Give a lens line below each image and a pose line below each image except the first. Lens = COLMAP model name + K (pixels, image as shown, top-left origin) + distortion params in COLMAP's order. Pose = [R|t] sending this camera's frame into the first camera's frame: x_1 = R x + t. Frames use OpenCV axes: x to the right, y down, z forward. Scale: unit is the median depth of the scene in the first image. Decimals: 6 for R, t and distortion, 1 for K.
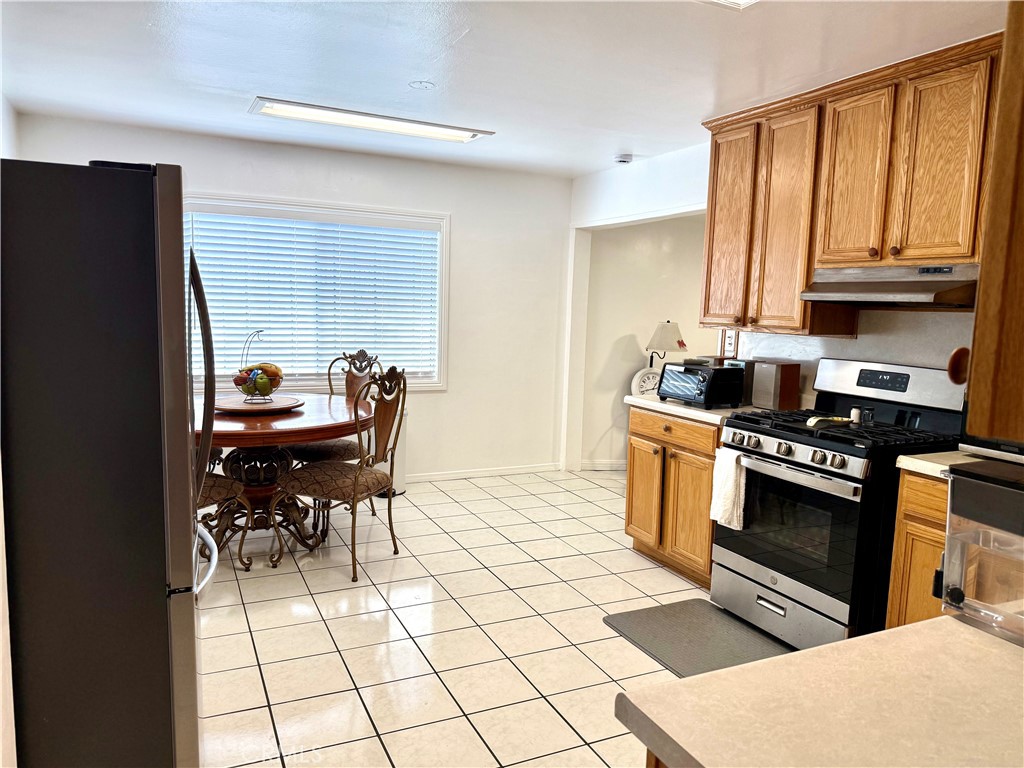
lens RADIAL K [[715.9, 0, 489.3], [0, 715.9, 383.3], [0, 0, 1]] dist [0.034098, -0.049437]
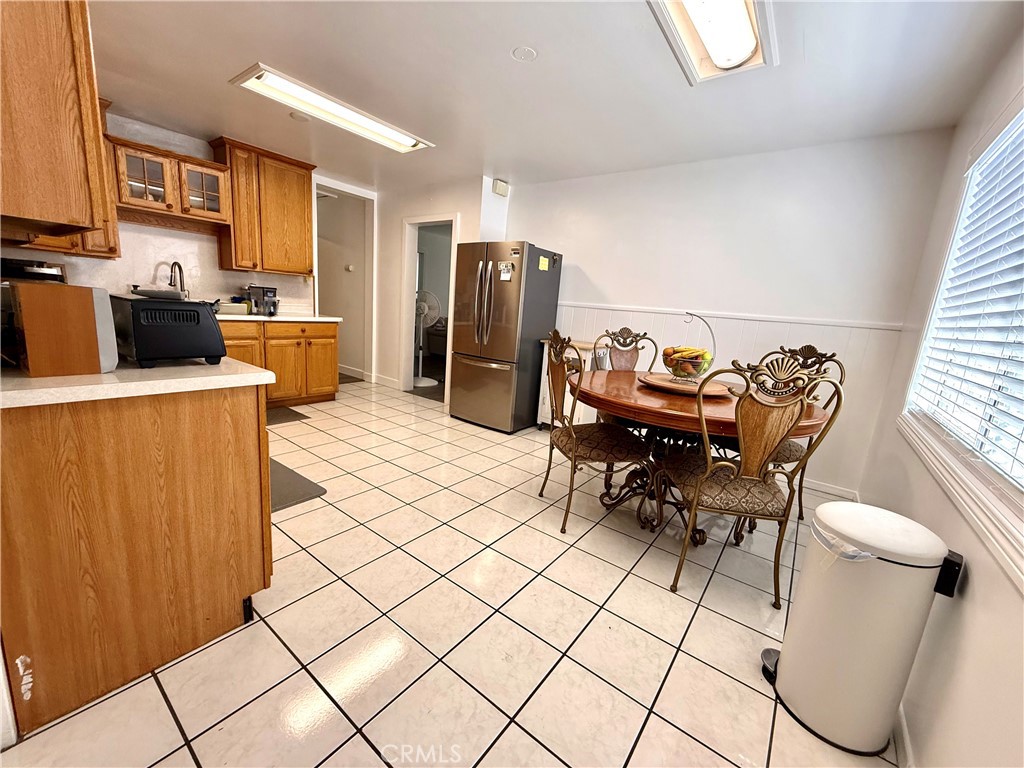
lens RADIAL K [[405.8, 0, 512.8], [0, 405.8, 383.4], [0, 0, 1]] dist [-0.003493, 0.000698]
pose [[-0.868468, -0.000187, -0.495745, 0.200396], [-0.155463, 0.949660, 0.271988, -0.102871], [0.470738, 0.313283, -0.824778, 1.496005]]
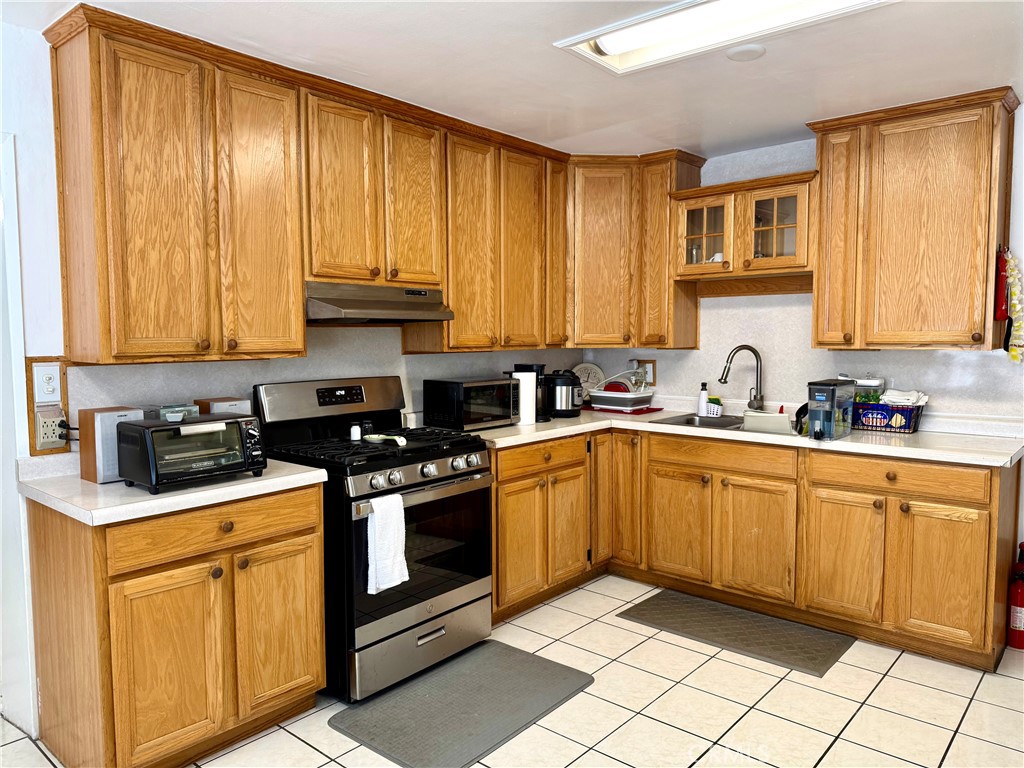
lens RADIAL K [[715.9, 0, 511.9], [0, 715.9, 386.0], [0, 0, 1]] dist [0.034098, -0.049437]
pose [[-0.422500, -0.093784, 0.901498, -0.397717], [0.094515, 0.984651, 0.146731, -0.122725], [-0.901422, 0.147199, -0.407151, 1.020545]]
